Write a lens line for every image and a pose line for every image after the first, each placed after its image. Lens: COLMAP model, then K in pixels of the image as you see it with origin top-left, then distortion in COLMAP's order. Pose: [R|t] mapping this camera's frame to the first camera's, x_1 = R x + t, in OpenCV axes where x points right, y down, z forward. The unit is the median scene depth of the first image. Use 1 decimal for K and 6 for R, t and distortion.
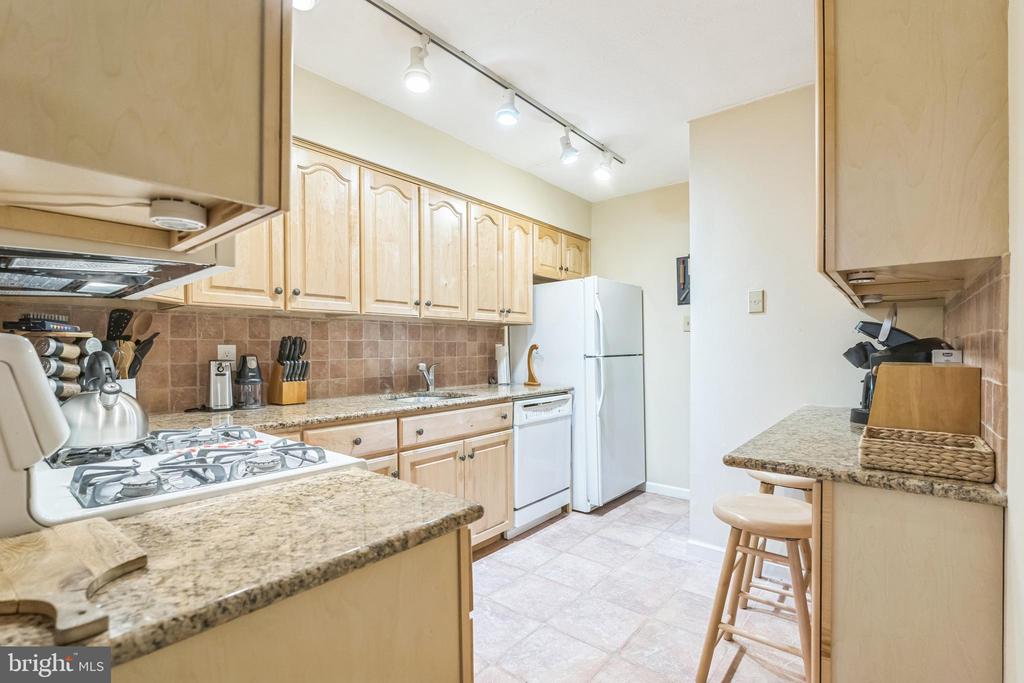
lens RADIAL K [[471.5, 0, 513.1], [0, 471.5, 345.8], [0, 0, 1]] dist [-0.002518, -0.000251]
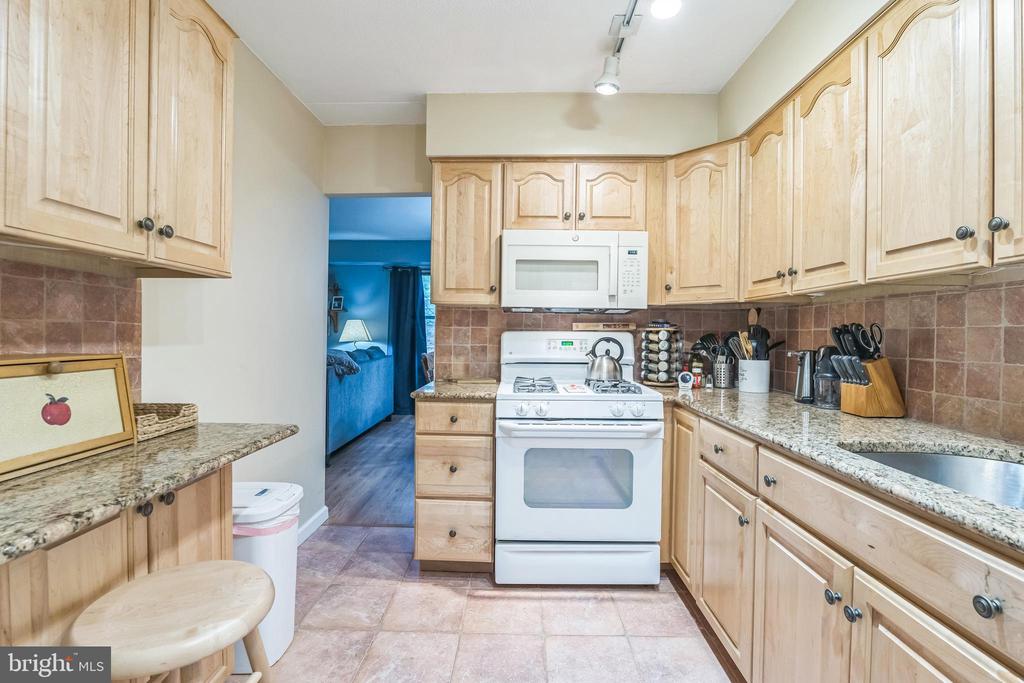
lens RADIAL K [[471.5, 0, 513.1], [0, 471.5, 345.8], [0, 0, 1]] dist [-0.002518, -0.000251]
pose [[-0.780002, 0.013261, -0.625636, 0.386007], [-0.003715, 0.999660, 0.025821, -0.001526], [0.625766, 0.022465, -0.779687, 1.147852]]
